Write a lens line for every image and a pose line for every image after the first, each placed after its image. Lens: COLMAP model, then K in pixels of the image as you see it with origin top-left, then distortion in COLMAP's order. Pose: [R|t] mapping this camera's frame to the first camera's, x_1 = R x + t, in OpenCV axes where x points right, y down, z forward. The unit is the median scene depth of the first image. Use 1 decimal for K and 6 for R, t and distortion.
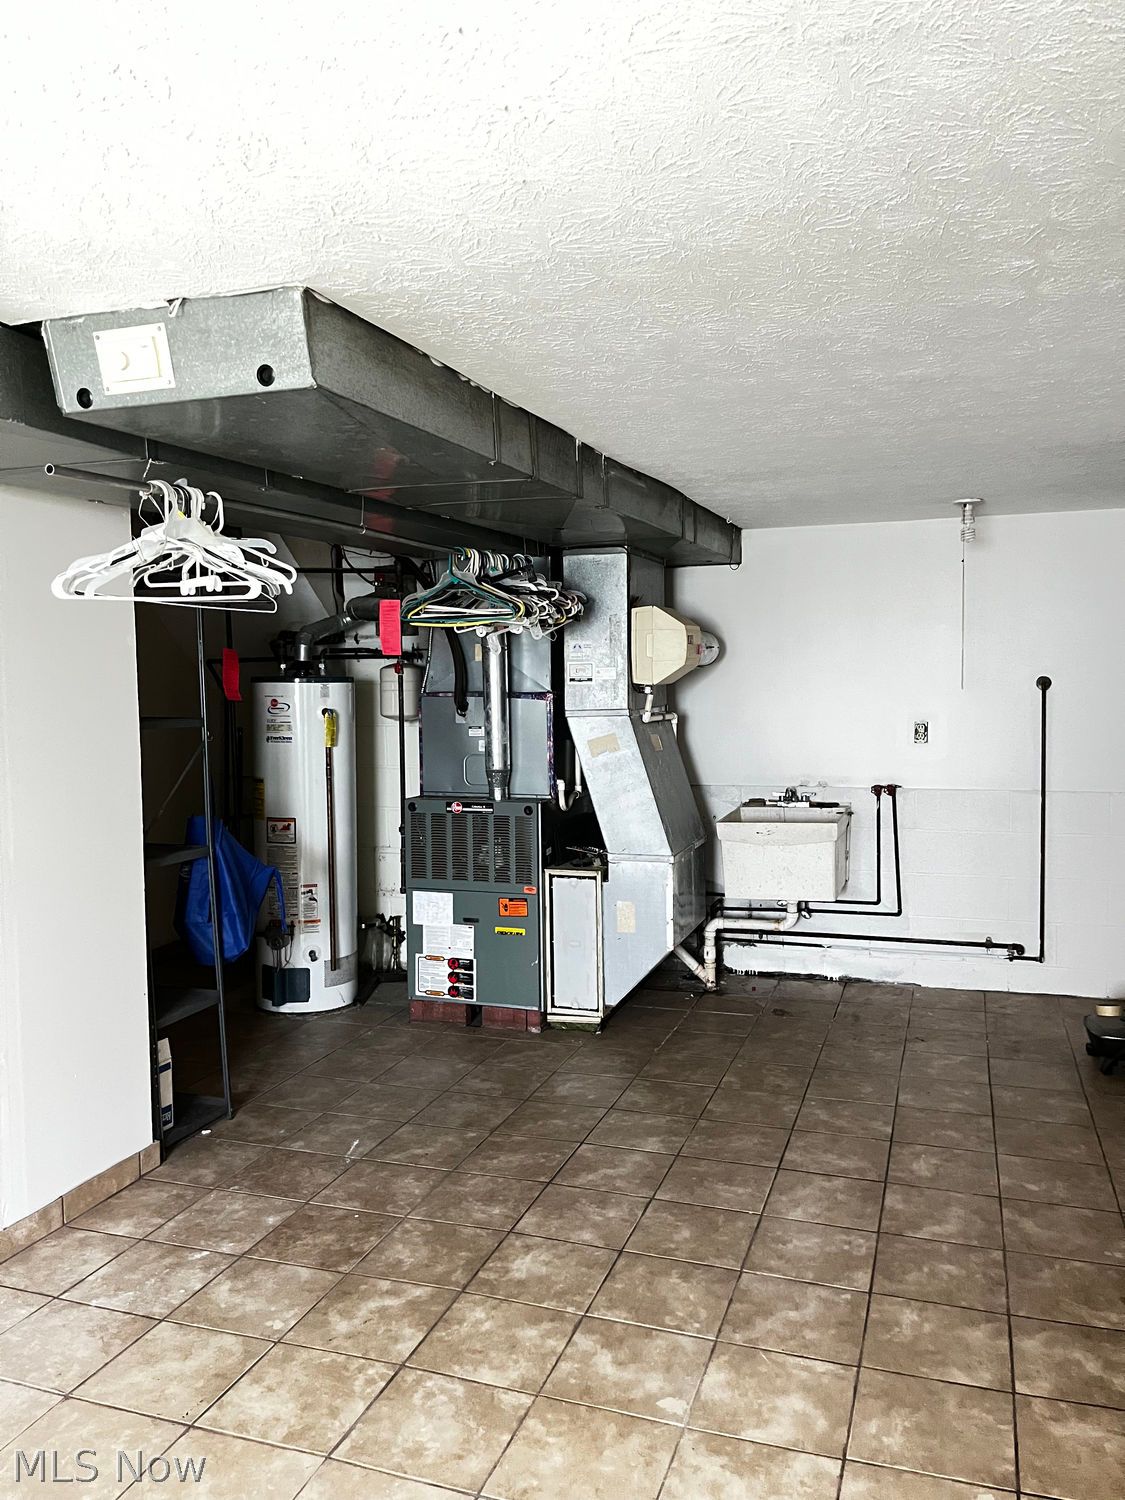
lens RADIAL K [[1138.9, 0, 552.8], [0, 1138.9, 722.5], [0, 0, 1]] dist [0.050292, -0.060597]
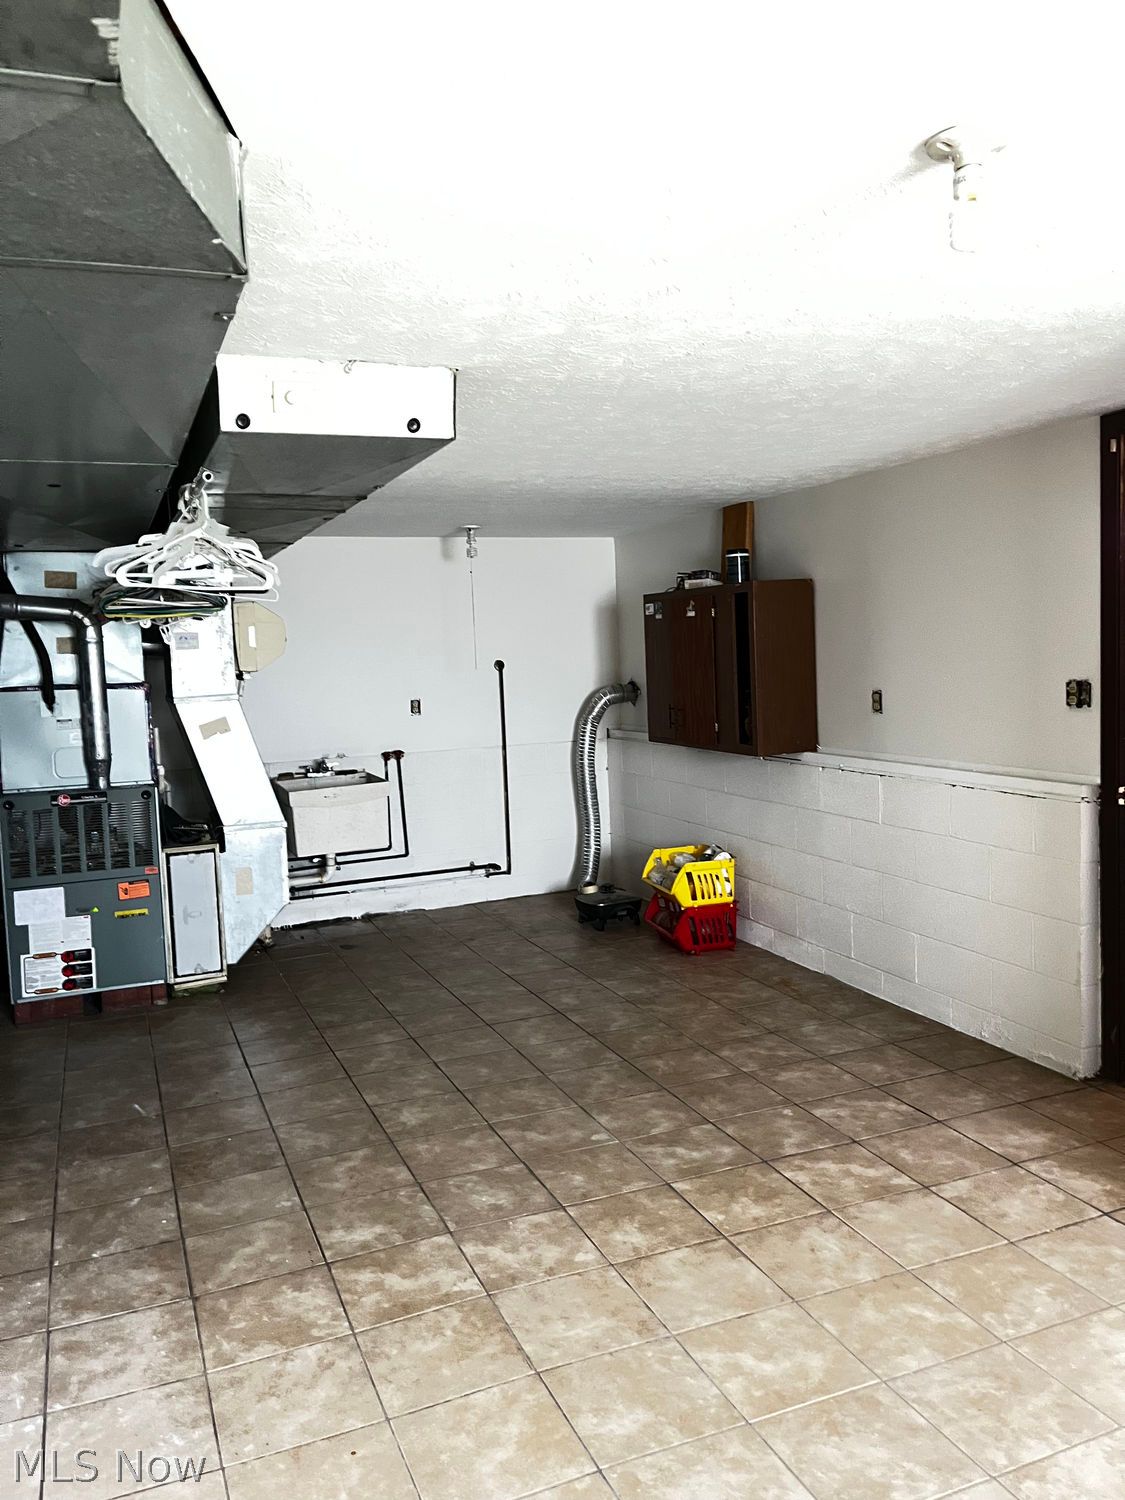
lens RADIAL K [[1138.9, 0, 566.7], [0, 1138.9, 751.1], [0, 0, 1]] dist [0.050292, -0.060597]
pose [[0.752779, -0.072198, 0.654302, -0.416005], [0.055367, 0.997389, 0.046356, 0.009256], [-0.655941, 0.001331, 0.754811, -0.047770]]
